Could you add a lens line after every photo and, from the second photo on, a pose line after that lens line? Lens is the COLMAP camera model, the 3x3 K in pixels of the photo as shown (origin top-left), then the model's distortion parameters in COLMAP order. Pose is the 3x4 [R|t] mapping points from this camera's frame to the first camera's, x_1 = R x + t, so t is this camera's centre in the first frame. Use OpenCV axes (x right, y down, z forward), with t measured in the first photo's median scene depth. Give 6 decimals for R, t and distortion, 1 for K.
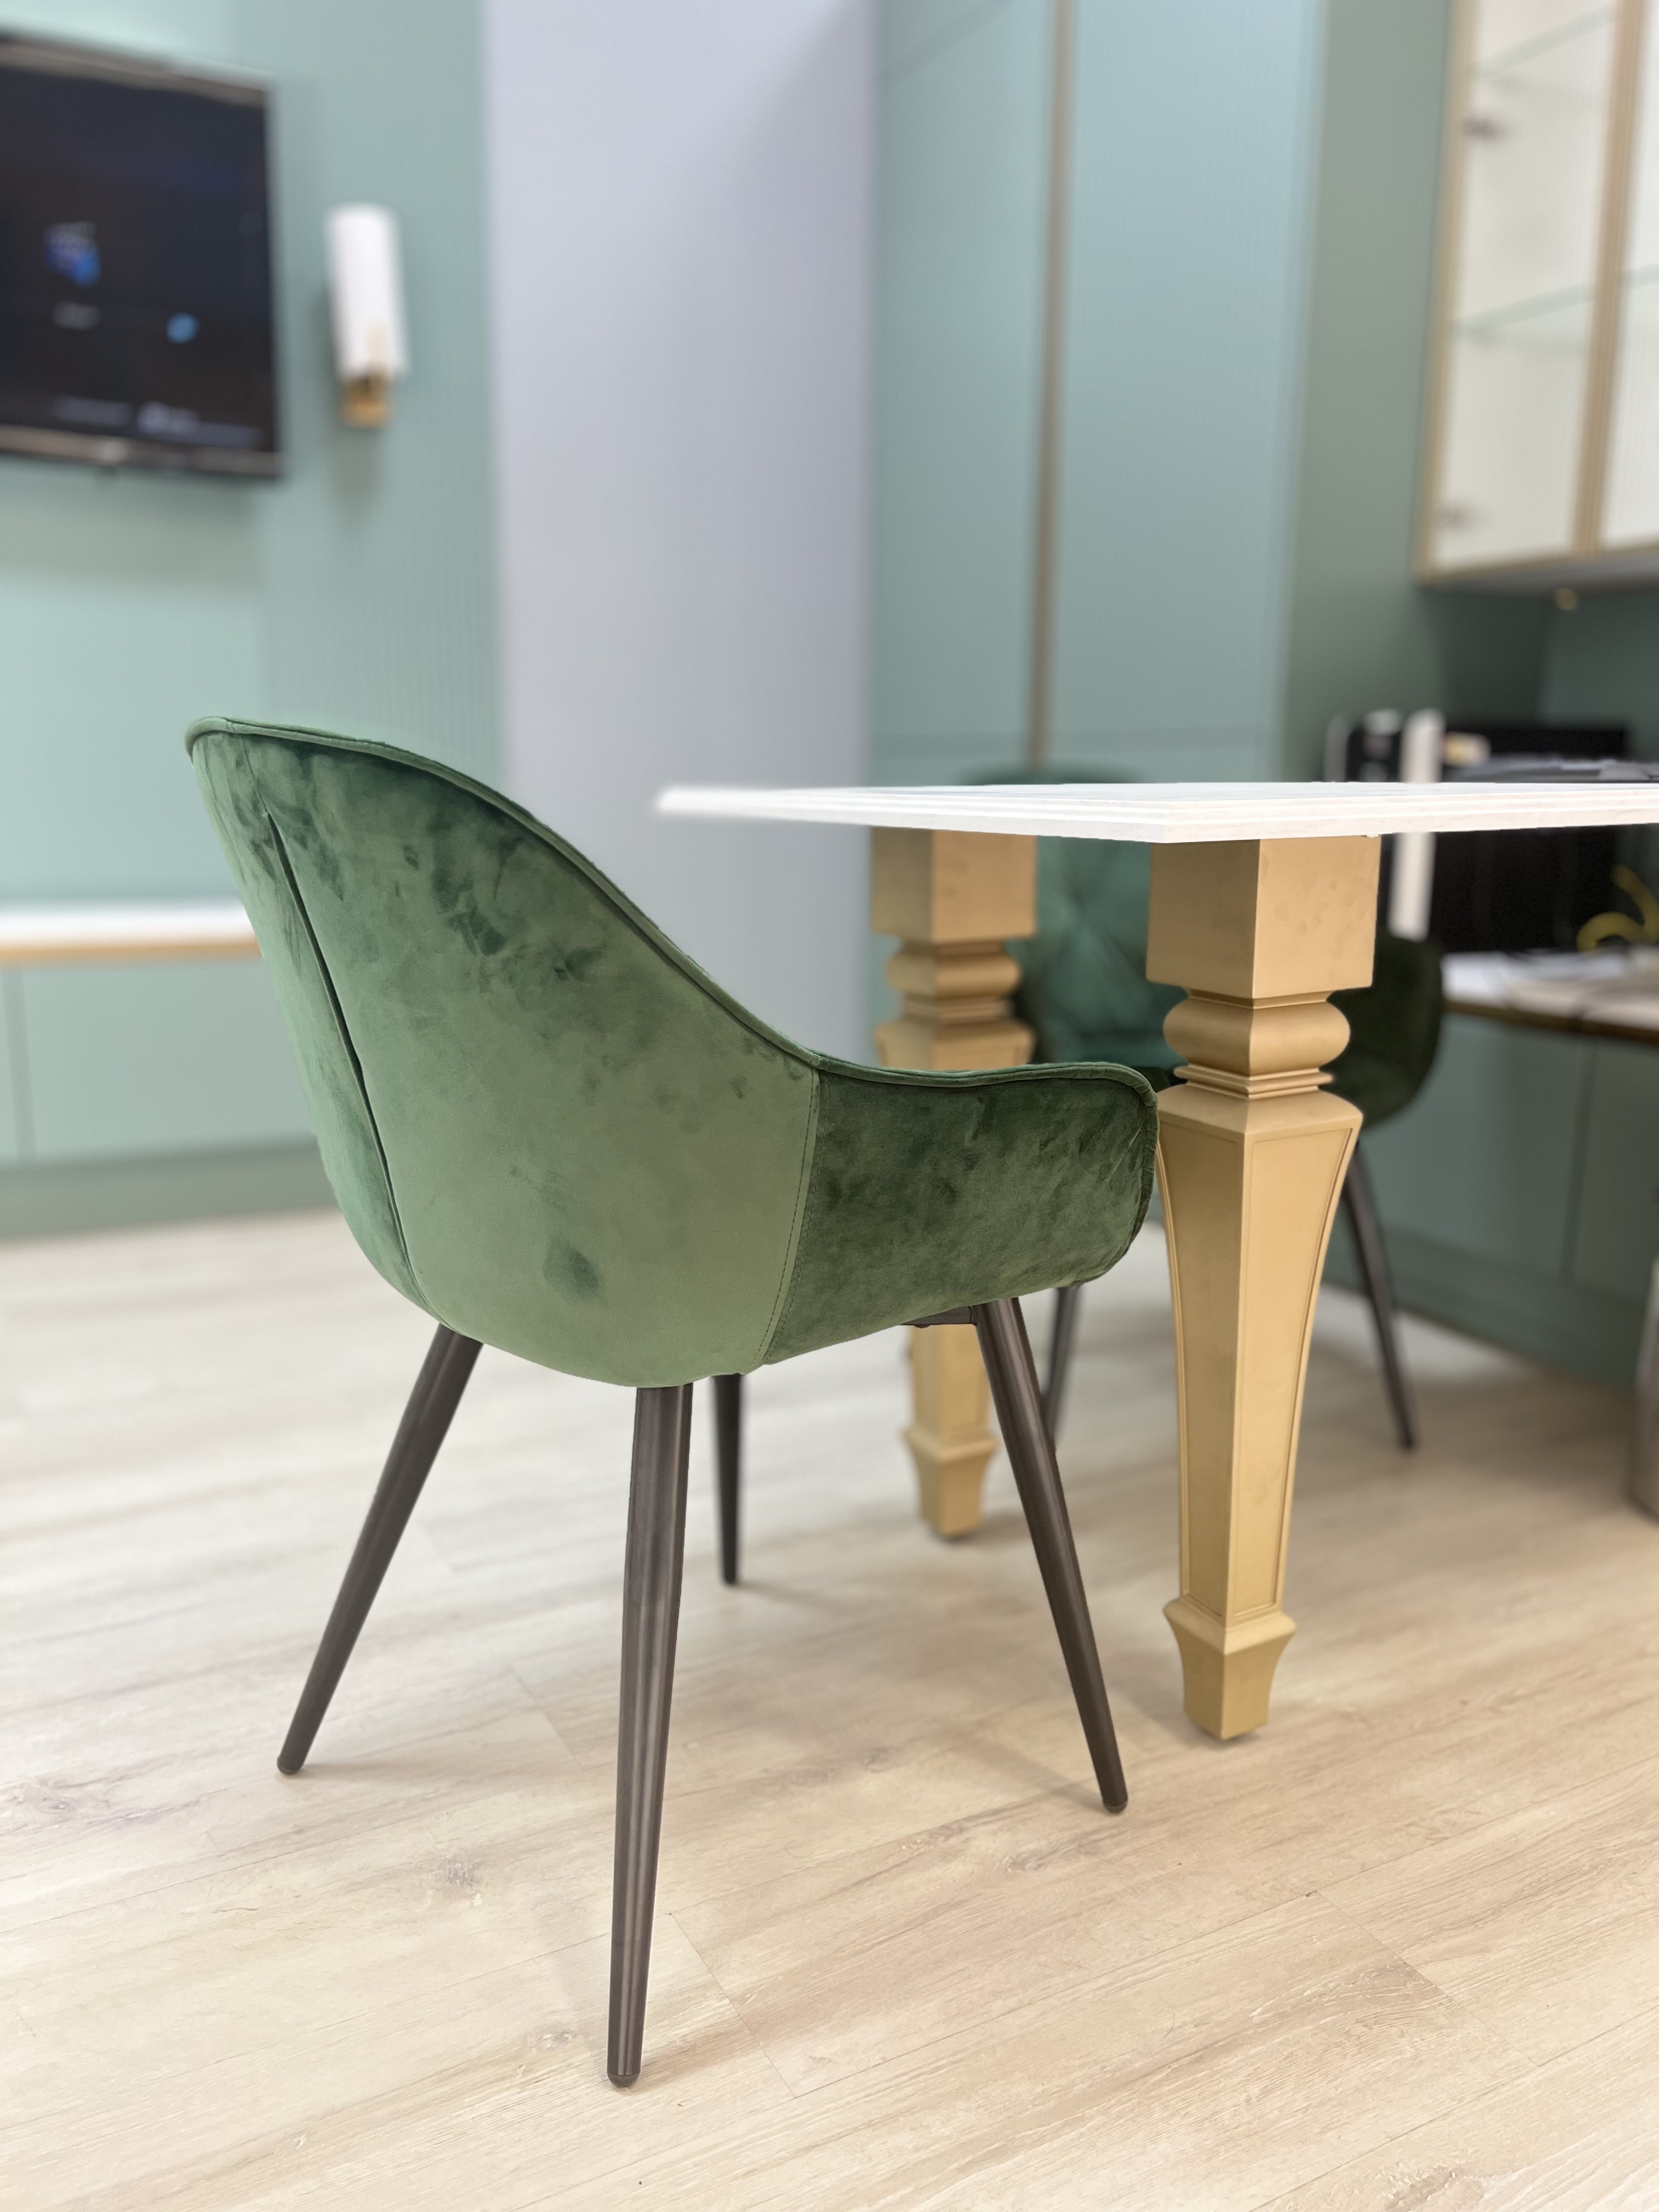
lens RADIAL K [[1672.3, 0, 829.5], [0, 1672.3, 1106.0], [0, 0, 1]] dist [0.002639, 0.003165]
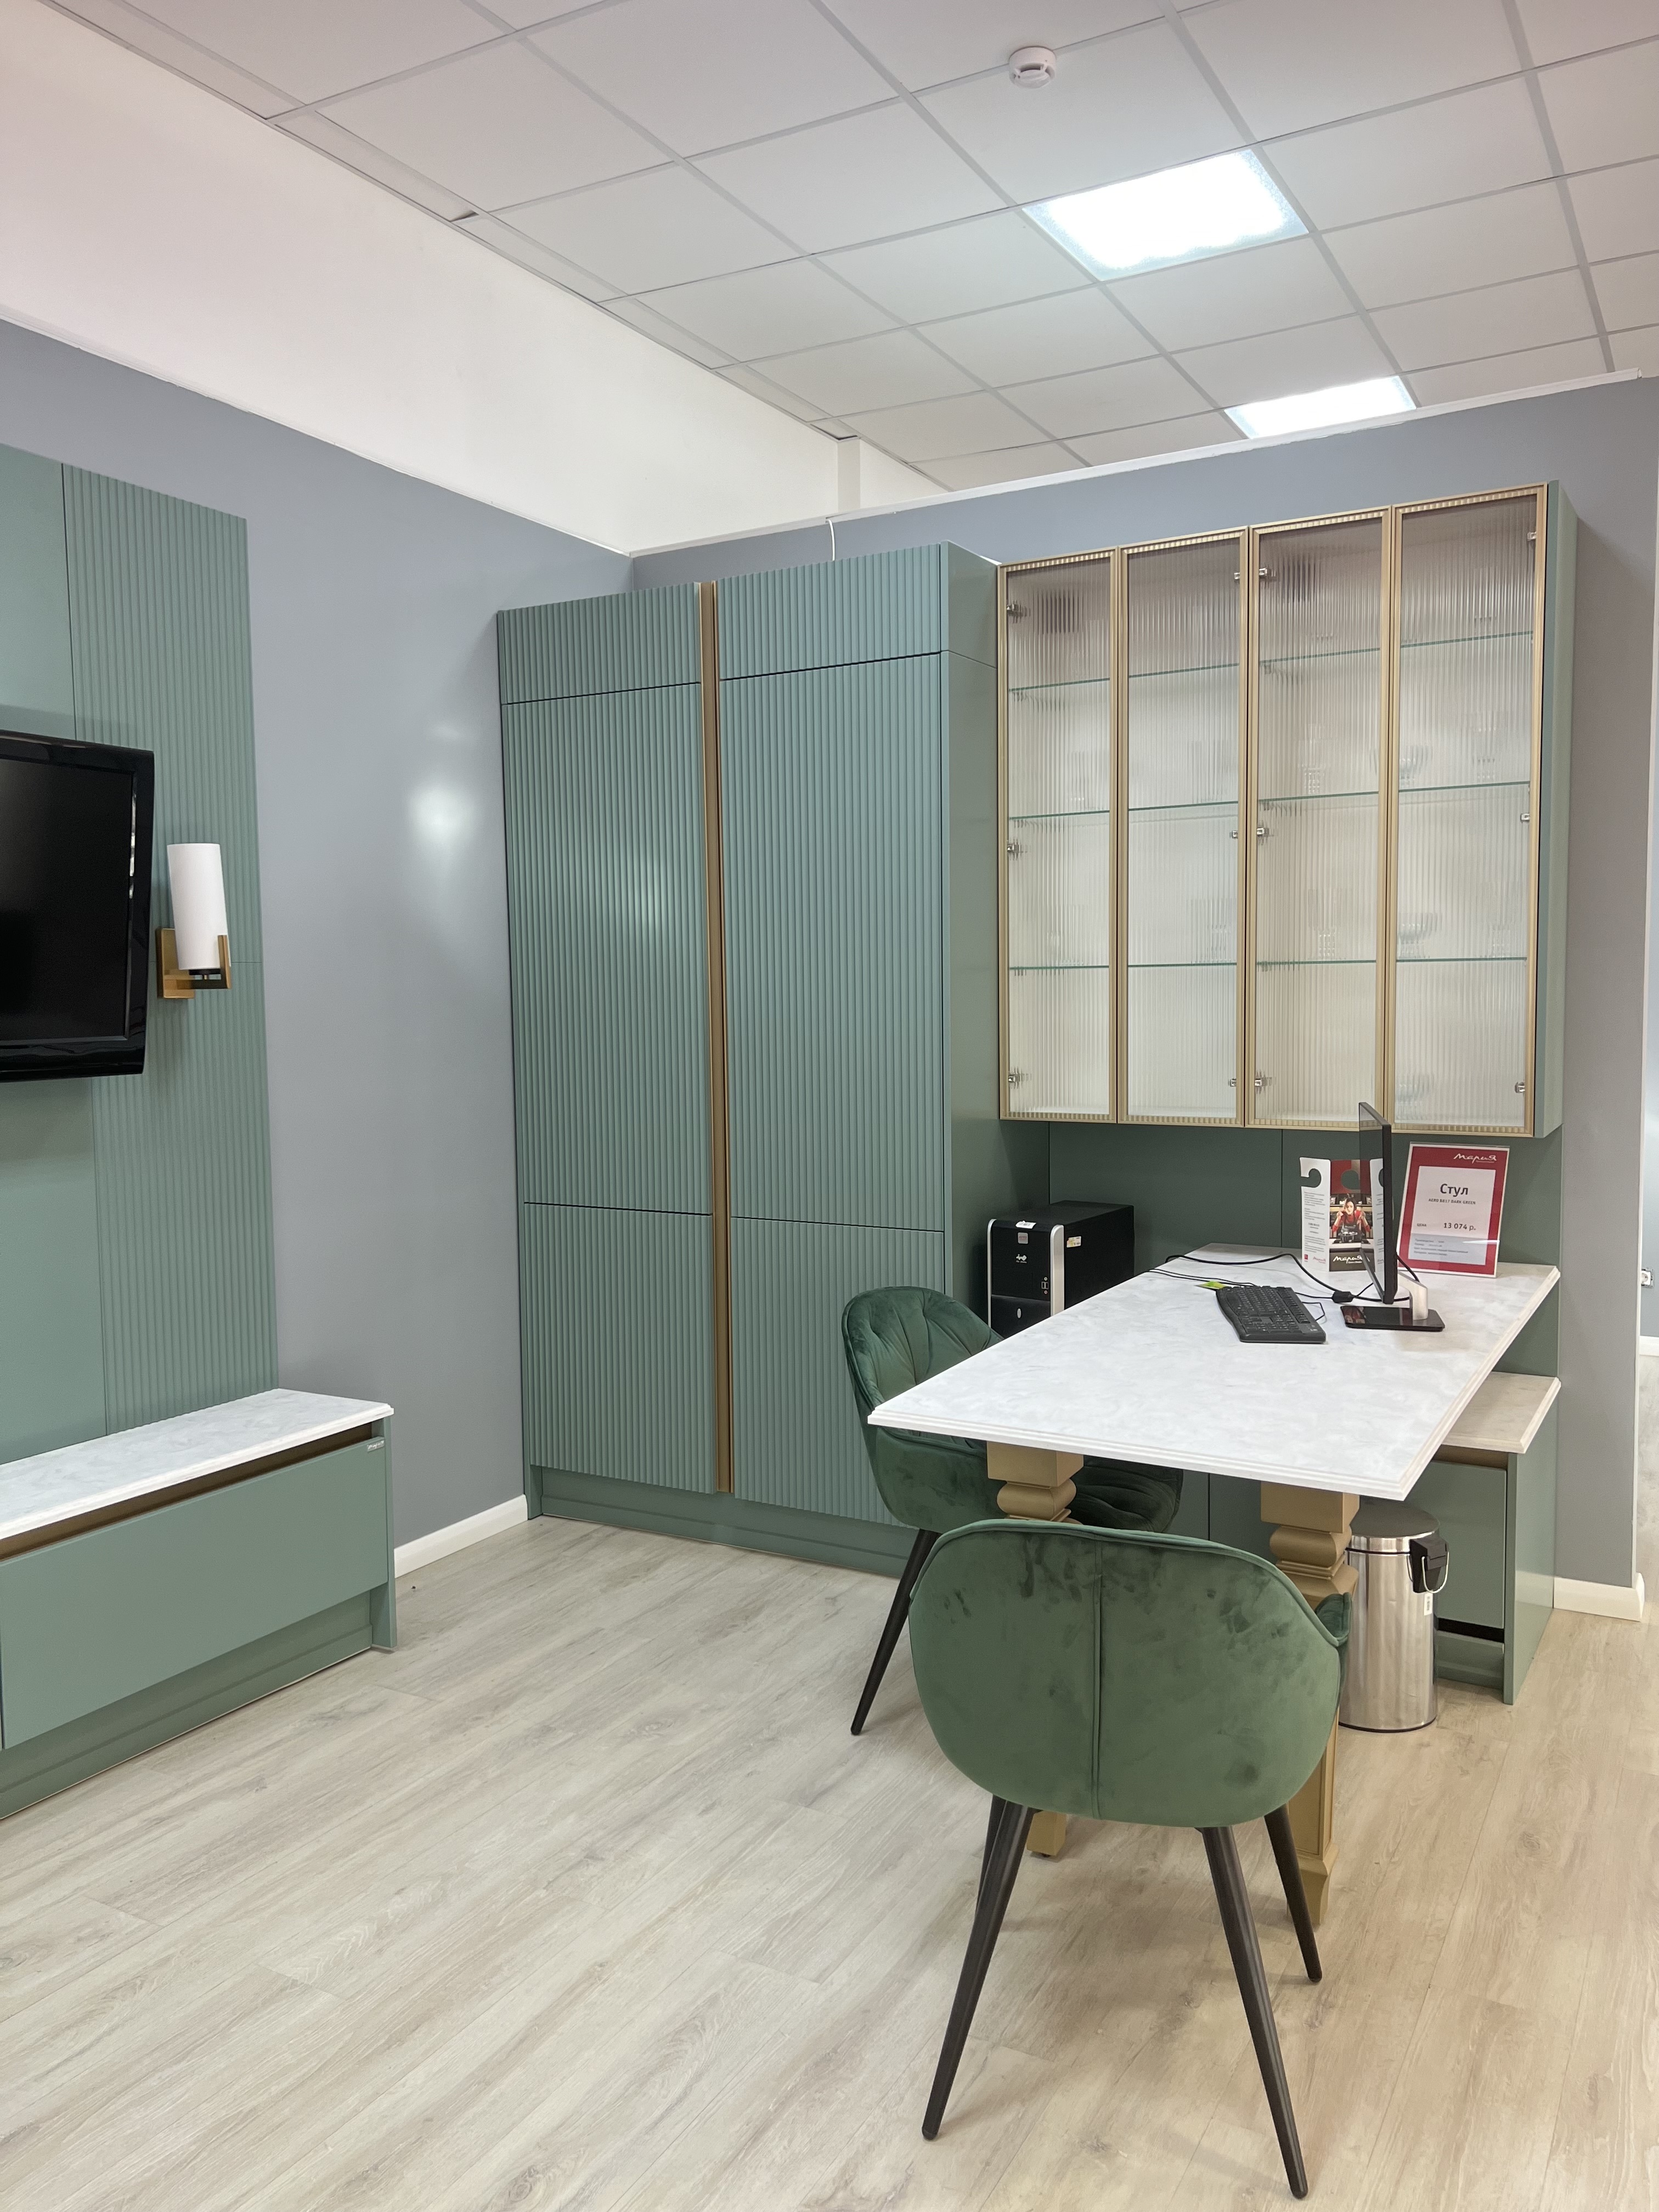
lens RADIAL K [[1646.1, 0, 829.5], [0, 1646.1, 1106.0], [0, 0, 1]] dist [0.005252, -0.005560]
pose [[0.847064, -0.059266, 0.528176, -1.169334], [0.125215, 0.988044, -0.089947, -0.429699], [-0.516530, 0.142326, 0.844358, -0.388962]]
